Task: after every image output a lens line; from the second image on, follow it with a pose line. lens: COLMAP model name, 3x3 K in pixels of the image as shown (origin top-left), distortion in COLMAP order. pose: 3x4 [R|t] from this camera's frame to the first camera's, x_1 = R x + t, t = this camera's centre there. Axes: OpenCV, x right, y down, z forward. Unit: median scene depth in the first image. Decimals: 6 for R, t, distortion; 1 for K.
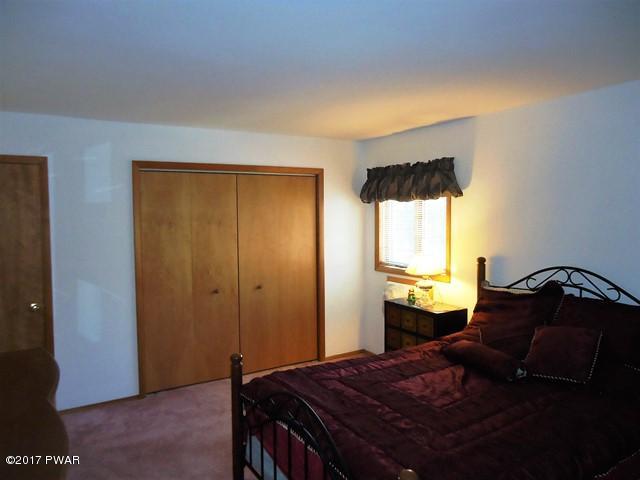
lens RADIAL K [[465.6, 0, 322.6], [0, 465.6, 238.8], [0, 0, 1]] dist [-0.007470, -0.004211]
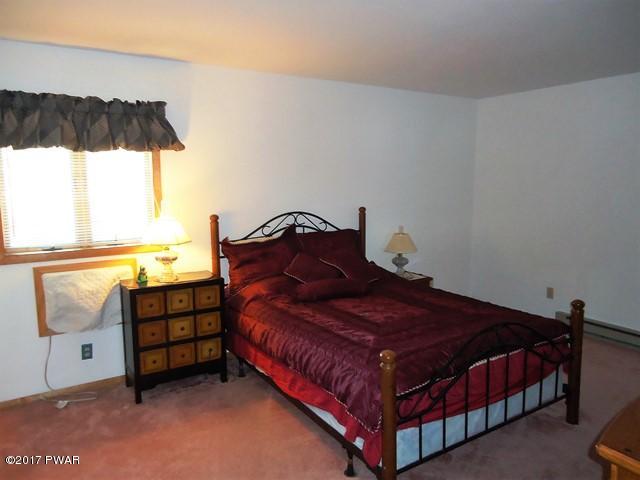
lens RADIAL K [[465.6, 0, 322.6], [0, 465.6, 238.8], [0, 0, 1]] dist [-0.007470, -0.004211]
pose [[-0.008290, -0.125190, 0.992098, -0.704778], [0.062883, 0.990103, 0.125464, -0.020774], [-0.997986, 0.063426, -0.000336, 0.863077]]
